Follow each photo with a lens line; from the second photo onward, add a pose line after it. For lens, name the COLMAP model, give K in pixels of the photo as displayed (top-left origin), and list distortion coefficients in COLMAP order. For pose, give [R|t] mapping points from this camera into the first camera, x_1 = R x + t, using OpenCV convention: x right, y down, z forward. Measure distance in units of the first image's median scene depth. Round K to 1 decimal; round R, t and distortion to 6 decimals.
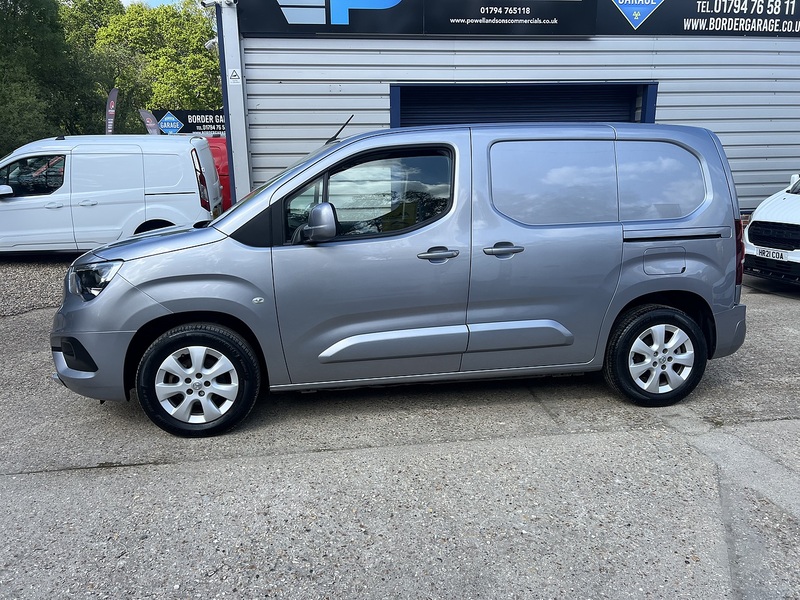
lens RADIAL K [[601.8, 0, 395.7], [0, 601.8, 298.5], [0, 0, 1]] dist [0.054568, -0.059485]
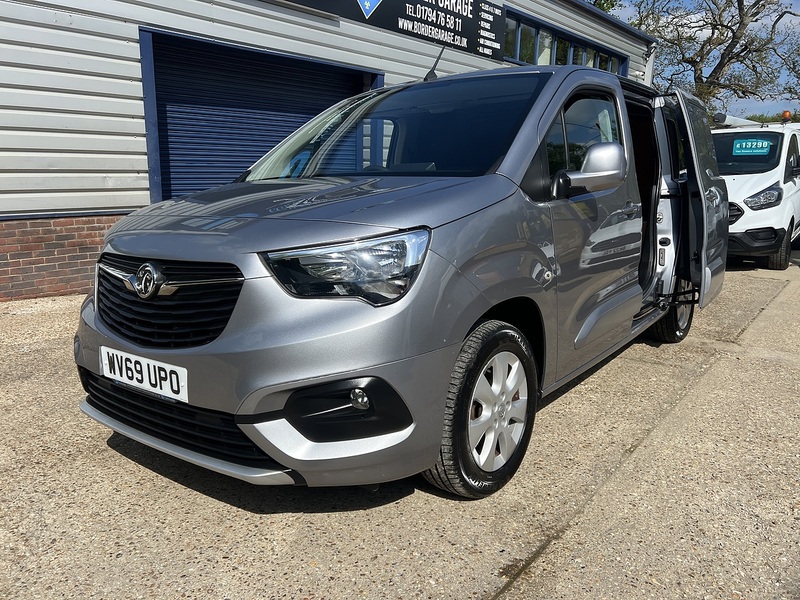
lens RADIAL K [[601.8, 0, 405.9], [0, 601.8, 298.6], [0, 0, 1]] dist [0.054568, -0.059485]
pose [[0.722548, -0.121643, 0.680534, -0.777213], [0.122723, 0.991332, 0.046897, -0.021778], [-0.680340, 0.049632, 0.731214, 0.535186]]
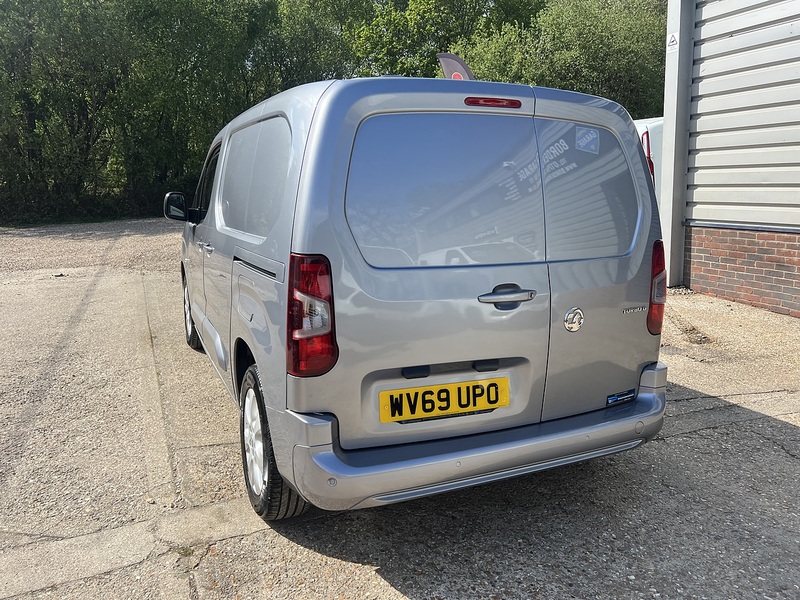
lens RADIAL K [[601.8, 0, 392.7], [0, 601.8, 296.1], [0, 0, 1]] dist [0.054568, -0.059485]
pose [[0.244917, 0.194029, -0.949931, 1.141101], [-0.169070, 0.973306, 0.155213, -0.198657], [0.954689, 0.122591, 0.271183, 0.990045]]
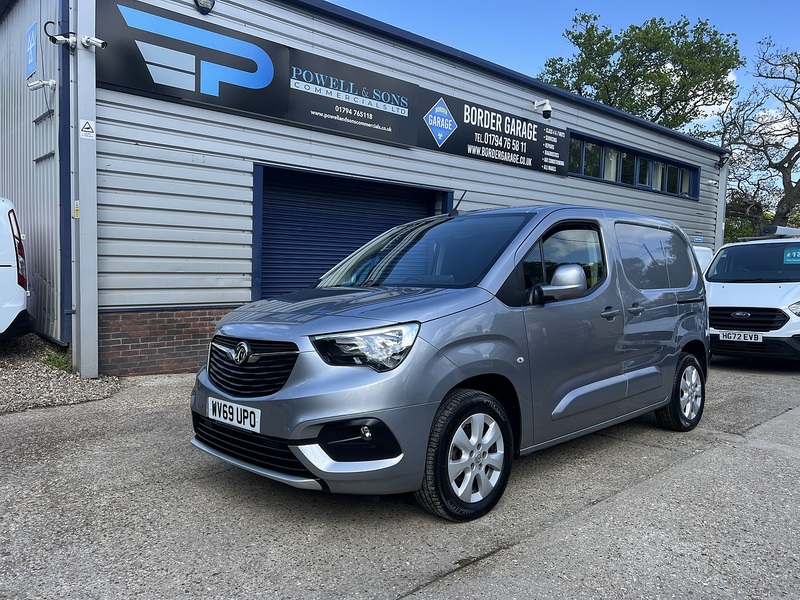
lens RADIAL K [[601.8, 0, 403.5], [0, 601.8, 300.4], [0, 0, 1]] dist [0.054568, -0.059485]
pose [[0.817739, -0.000654, 0.575589, -0.872672], [0.087569, 0.988500, -0.123286, 0.010465], [-0.568889, 0.151220, 0.808392, 0.268997]]
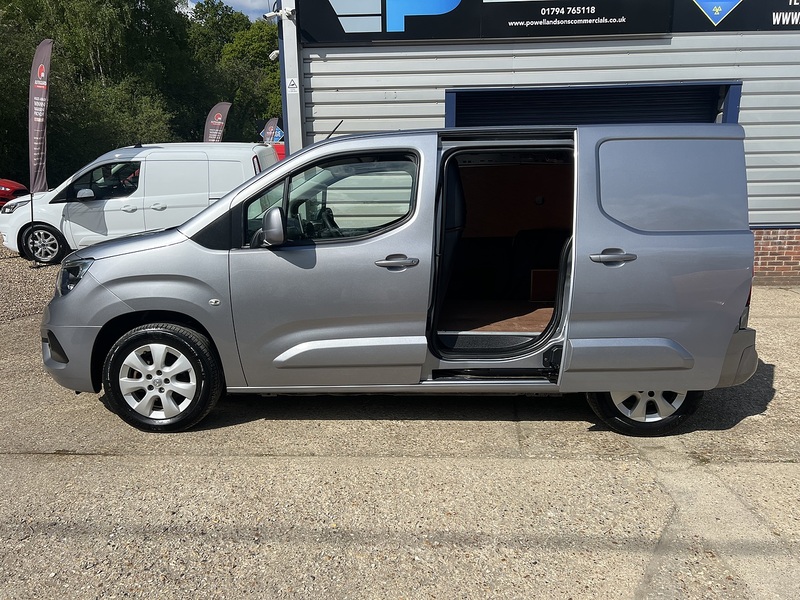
lens RADIAL K [[601.8, 0, 402.1], [0, 601.8, 299.1], [0, 0, 1]] dist [0.054568, -0.059485]
pose [[0.985393, 0.038465, -0.165894, 0.230336], [-0.040250, 0.999162, -0.007414, -0.006386], [0.165470, 0.013983, 0.986116, 0.043736]]
